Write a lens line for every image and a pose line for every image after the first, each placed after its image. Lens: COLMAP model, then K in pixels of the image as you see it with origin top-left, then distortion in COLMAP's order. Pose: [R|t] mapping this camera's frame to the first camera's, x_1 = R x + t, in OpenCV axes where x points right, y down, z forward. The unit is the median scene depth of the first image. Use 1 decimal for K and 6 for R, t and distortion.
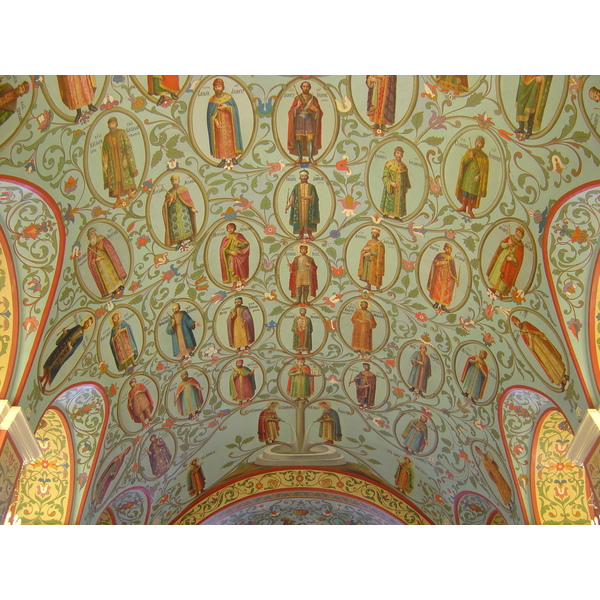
lens RADIAL K [[667.6, 0, 300.0], [0, 667.6, 300.0], [0, 0, 1]] dist [-0.142041, 0.011380]
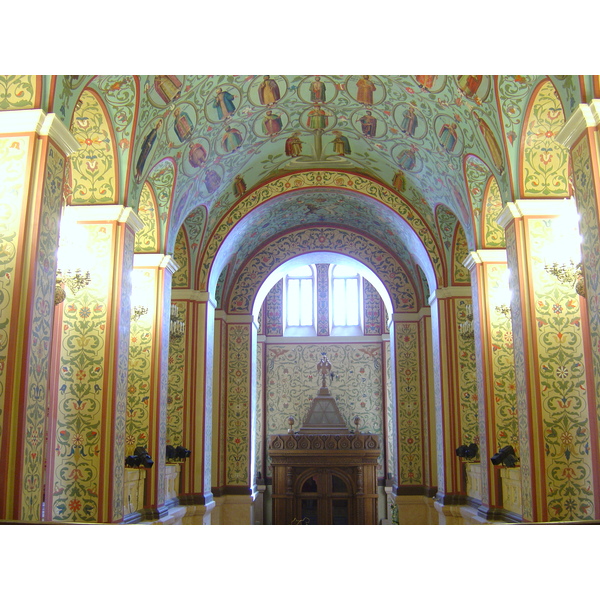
lens RADIAL K [[667.6, 0, 300.0], [0, 667.6, 300.0], [0, 0, 1]] dist [-0.142041, 0.011380]
pose [[0.999057, -0.012107, -0.041689, 0.017554], [0.033573, 0.824294, 0.565165, -0.337644], [0.027522, -0.566032, 0.823924, -0.253930]]
